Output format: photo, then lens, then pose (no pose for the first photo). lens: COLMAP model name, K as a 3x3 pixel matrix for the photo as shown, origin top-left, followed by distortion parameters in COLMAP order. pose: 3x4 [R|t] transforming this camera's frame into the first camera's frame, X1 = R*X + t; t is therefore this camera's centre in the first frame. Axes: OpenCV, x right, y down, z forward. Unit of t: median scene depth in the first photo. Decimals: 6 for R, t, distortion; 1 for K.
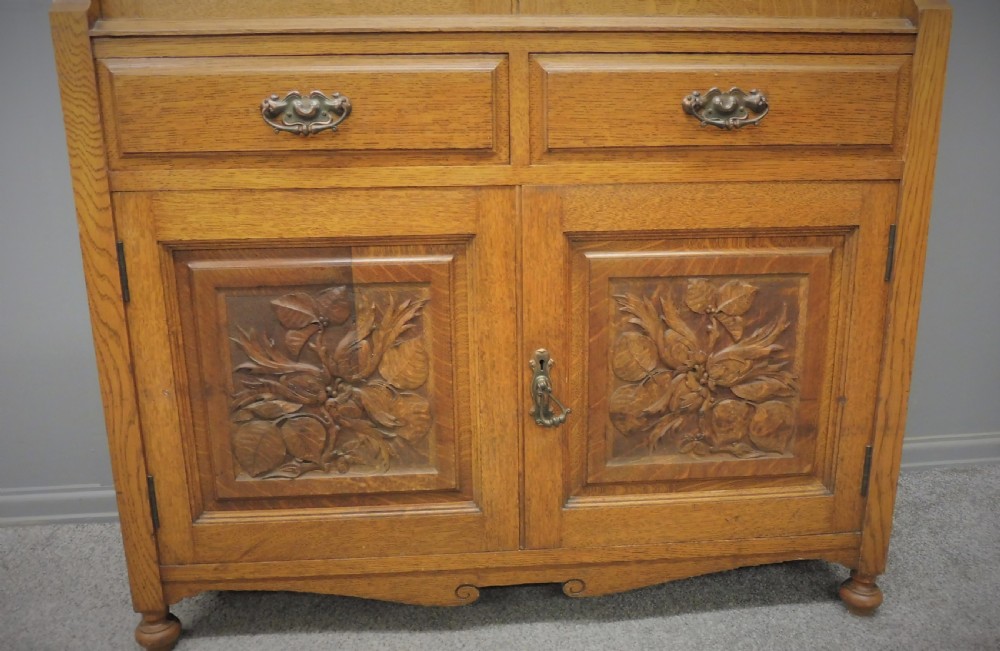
lens RADIAL K [[741.4, 0, 506.5], [0, 741.4, 327.3], [0, 0, 1]] dist [-0.028433, -0.007219]
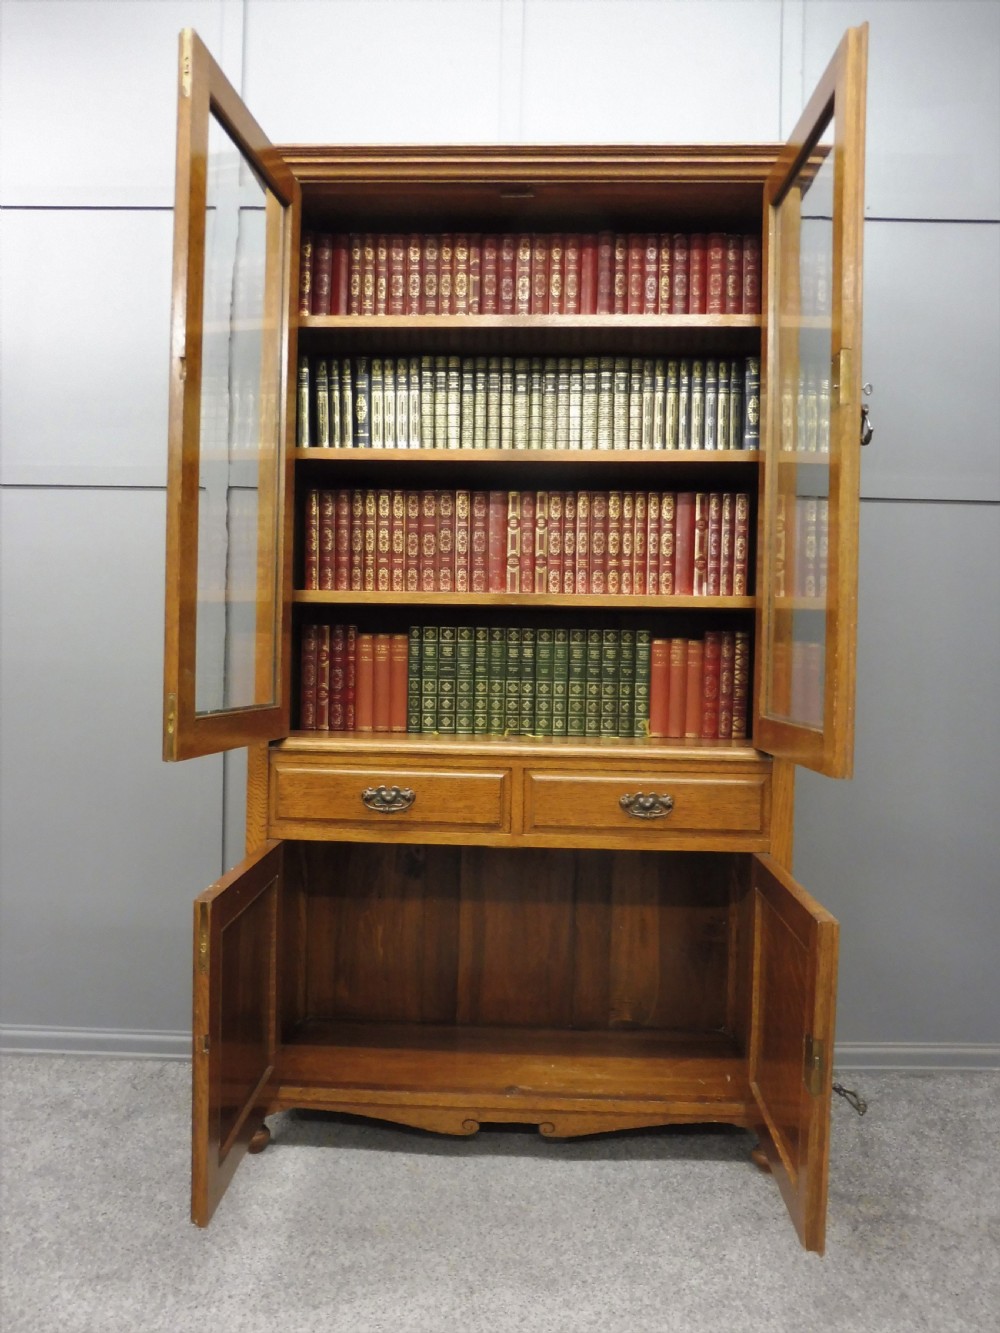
lens RADIAL K [[974.9, 0, 499.4], [0, 974.9, 666.1], [0, 0, 1]] dist [-0.059172, 0.027555]
pose [[0.993796, 0.034368, -0.105774, 0.177394], [-0.056085, 0.976139, -0.209780, -0.123120], [0.096040, 0.214411, 0.972011, -1.042249]]
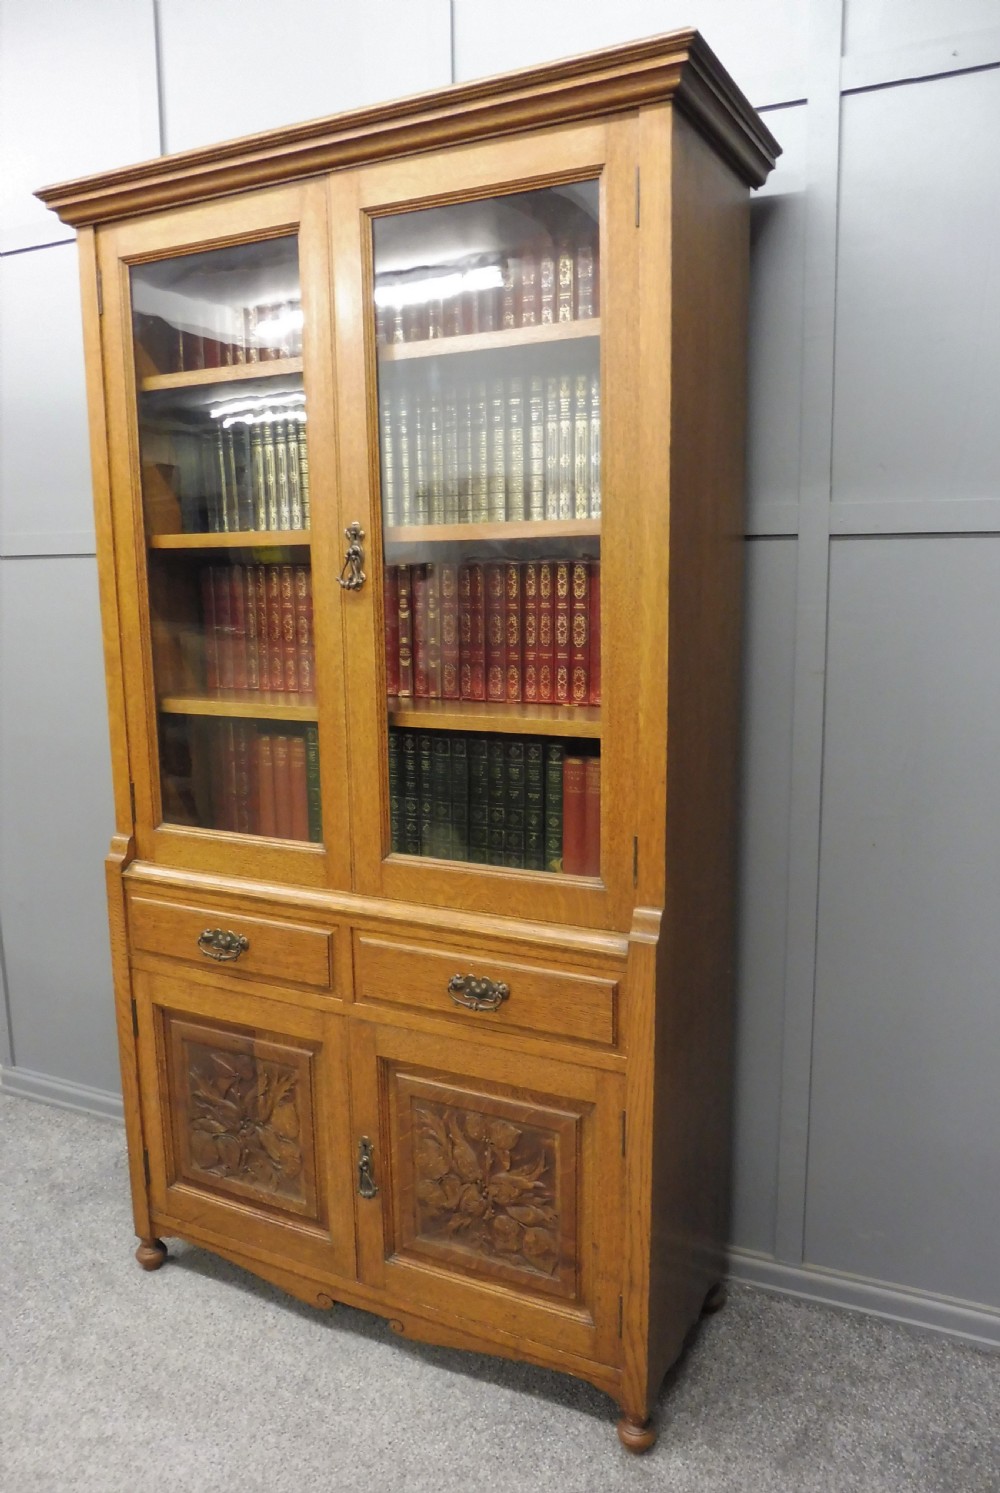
lens RADIAL K [[1103.4, 0, 518.6], [0, 1103.4, 745.2], [0, 0, 1]] dist [-0.053839, 0.014151]
pose [[0.859090, 0.088225, -0.504163, 1.163907], [-0.115727, 0.993005, -0.023429, -0.625002], [0.498569, 0.078473, 0.863291, -0.562091]]
